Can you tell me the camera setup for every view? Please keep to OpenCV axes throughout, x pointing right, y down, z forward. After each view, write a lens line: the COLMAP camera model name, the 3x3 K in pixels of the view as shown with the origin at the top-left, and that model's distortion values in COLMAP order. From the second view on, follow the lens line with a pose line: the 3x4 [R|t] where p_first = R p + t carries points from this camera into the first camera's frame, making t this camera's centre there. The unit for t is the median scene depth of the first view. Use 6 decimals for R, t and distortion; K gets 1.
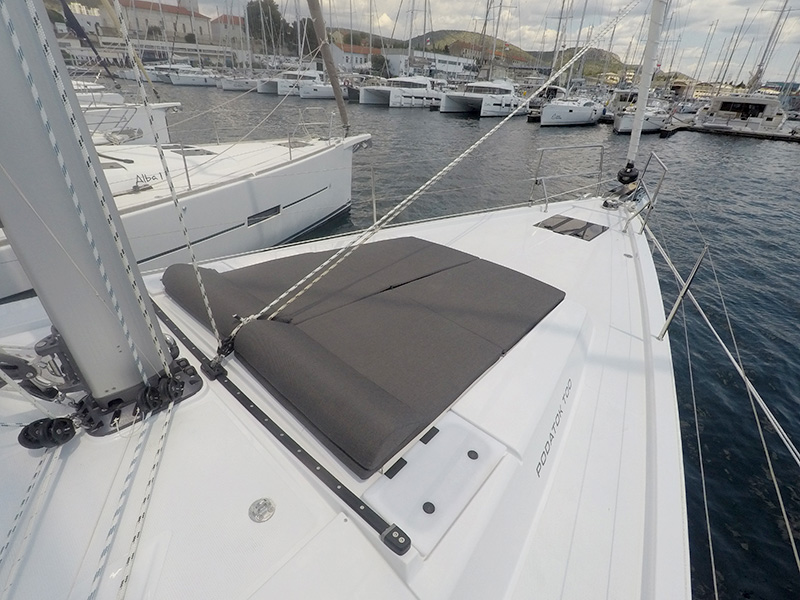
lens RADIAL K [[407.0, 0, 400.0], [0, 407.0, 300.0], [0, 0, 1]] dist [-0.027626, 0.009662]
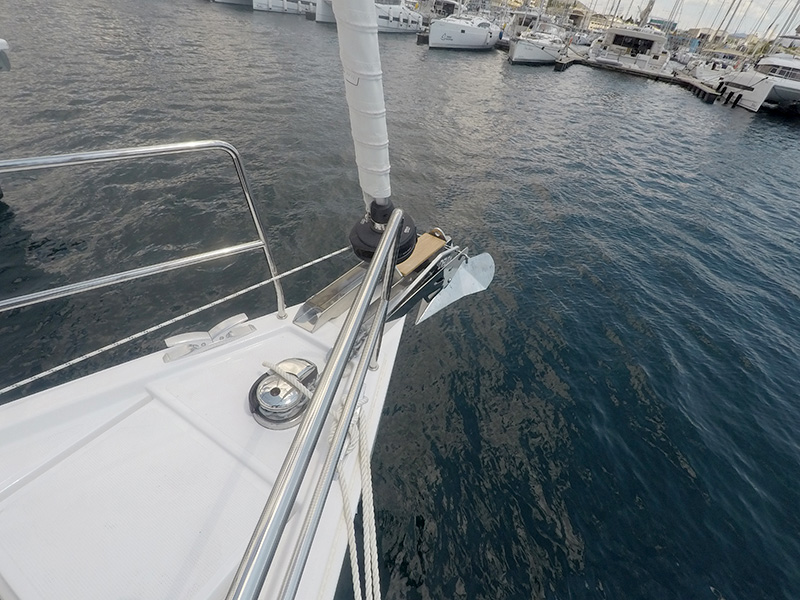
lens RADIAL K [[407.0, 0, 400.0], [0, 407.0, 300.0], [0, 0, 1]] dist [-0.027626, 0.009662]
pose [[0.975872, -0.056418, 0.210928, 0.059557], [0.021039, 0.985843, 0.166348, -0.036425], [-0.217327, -0.157897, 0.963243, 0.081532]]
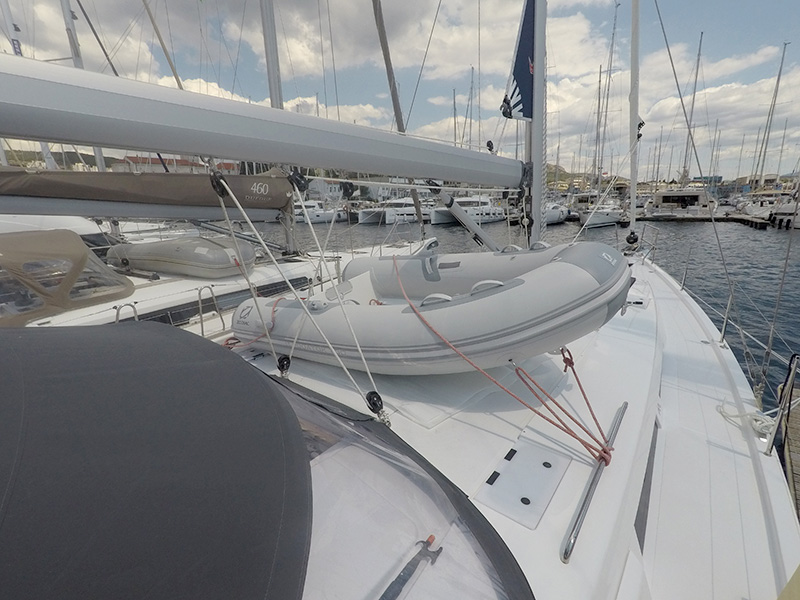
lens RADIAL K [[407.0, 0, 400.0], [0, 407.0, 300.0], [0, 0, 1]] dist [-0.027626, 0.009662]
pose [[0.994818, -0.090951, 0.045438, -0.061115], [0.099584, 0.961743, -0.255213, 0.032987], [-0.020488, 0.258415, 0.965817, -0.068106]]
